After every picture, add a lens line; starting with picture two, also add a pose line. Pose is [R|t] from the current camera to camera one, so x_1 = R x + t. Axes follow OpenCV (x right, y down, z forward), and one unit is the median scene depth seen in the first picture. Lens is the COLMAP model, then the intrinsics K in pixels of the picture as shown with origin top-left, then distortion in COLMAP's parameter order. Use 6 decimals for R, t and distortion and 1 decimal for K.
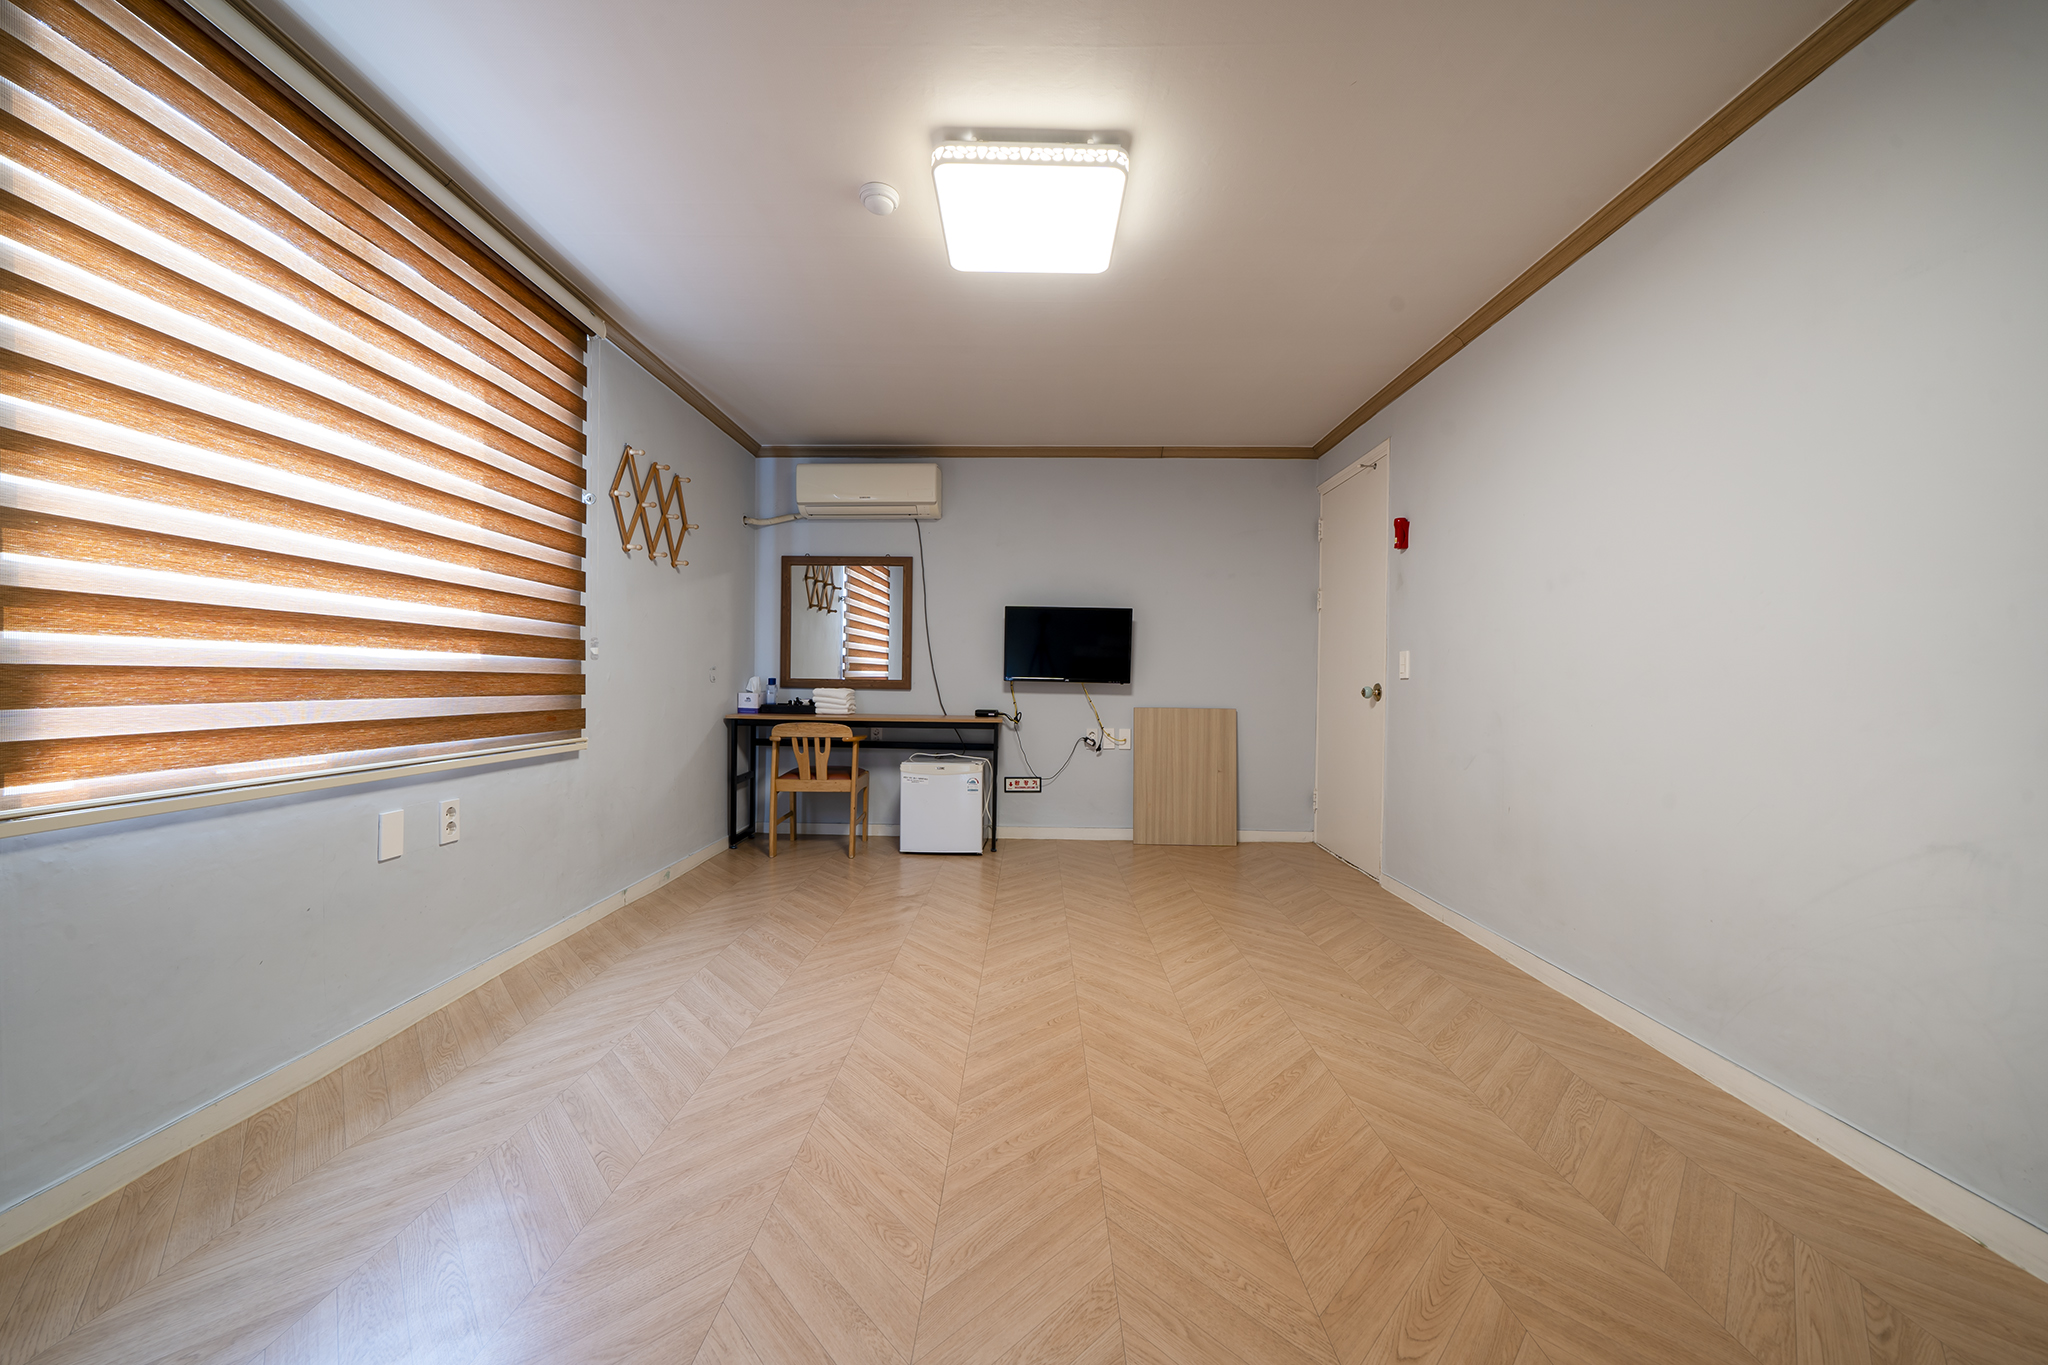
lens RADIAL K [[750.4, 0, 1030.7], [0, 750.4, 692.2], [0, 0, 1]] dist [-0.000720, -0.000620]
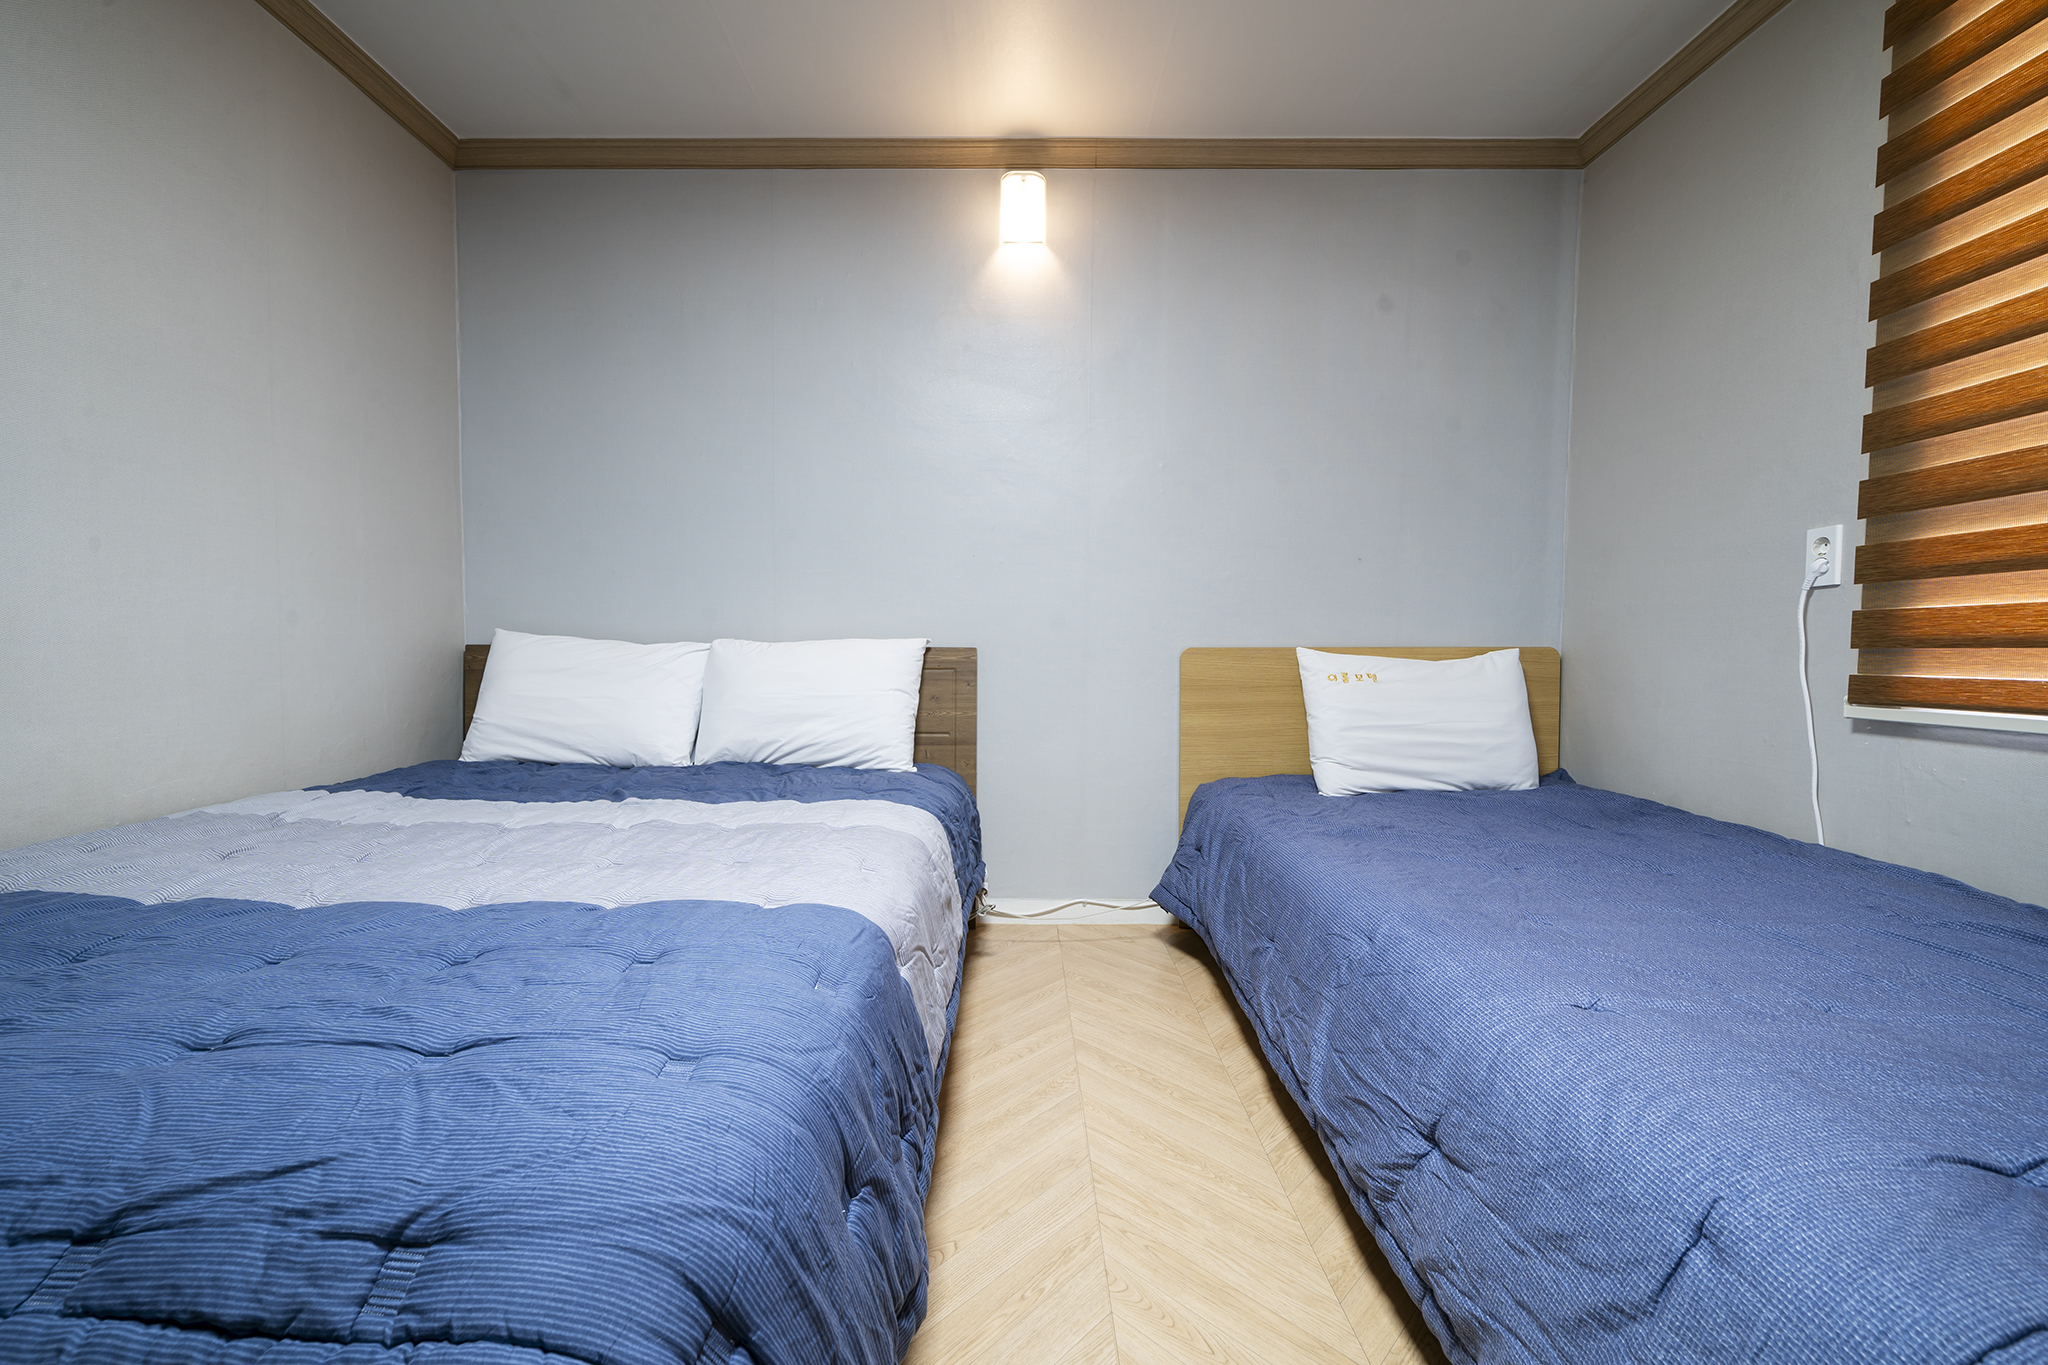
lens RADIAL K [[821.9, 0, 1018.4], [0, 821.9, 698.5], [0, 0, 1]] dist [0.002932, 0.000091]
pose [[-0.999831, -0.018020, -0.003688, -0.009920], [-0.018234, 0.997388, 0.069897, 0.019804], [0.002419, 0.069952, -0.997547, 1.488650]]
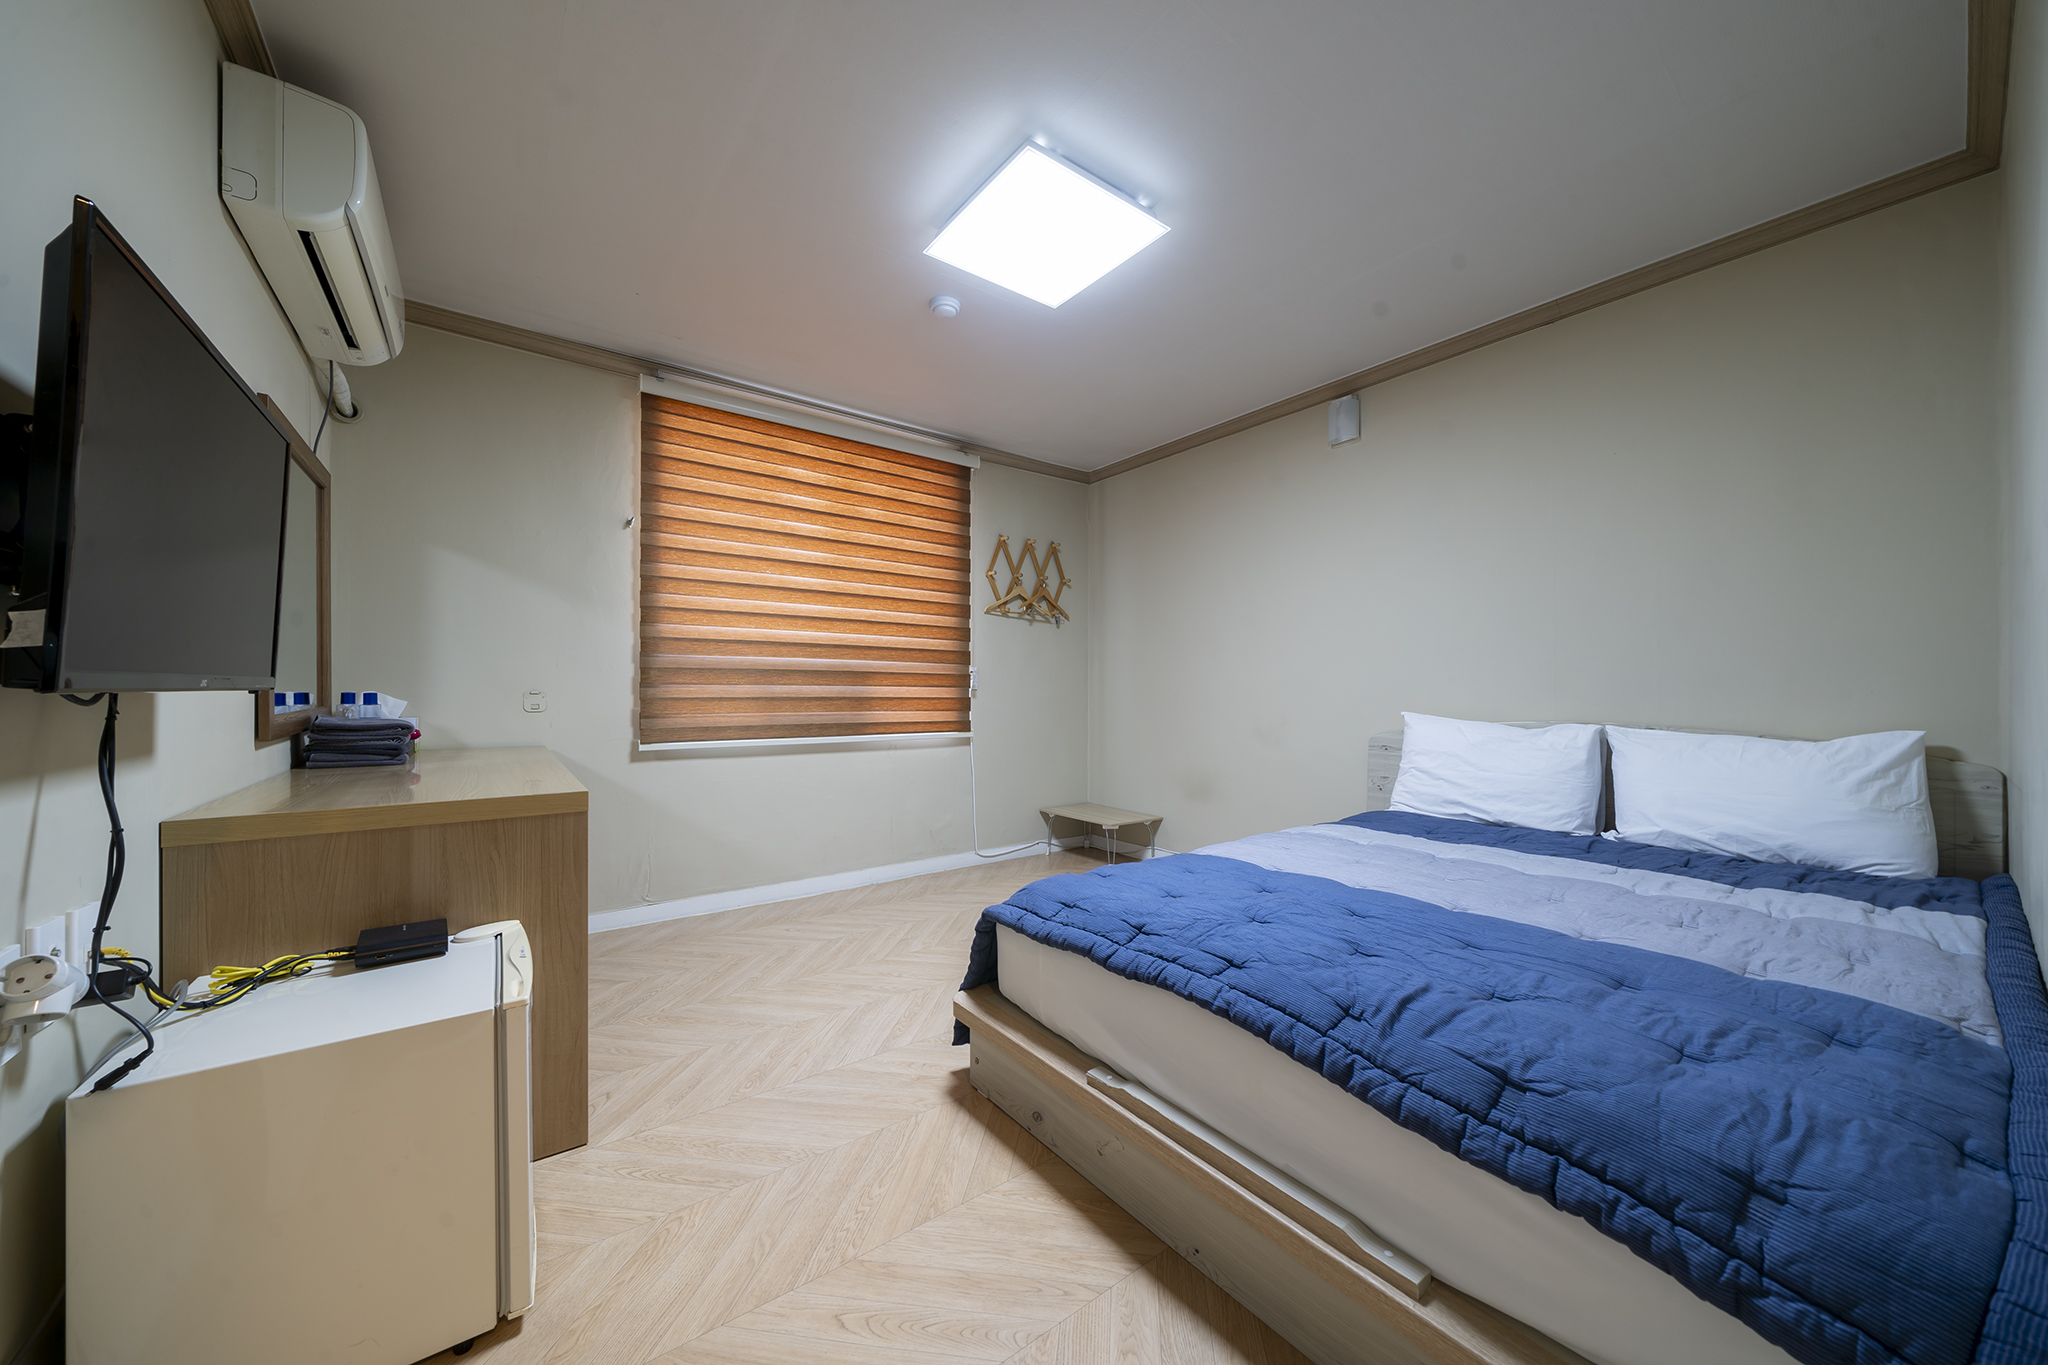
lens RADIAL K [[699.3, 0, 1023.7], [0, 699.3, 688.3], [0, 0, 1]] dist [-0.006167, -0.000186]
pose [[0.608359, -0.023764, -0.793306, 0.725766], [-0.004304, 0.999438, -0.033239, 0.006476], [0.793650, 0.023635, 0.607915, 0.347780]]
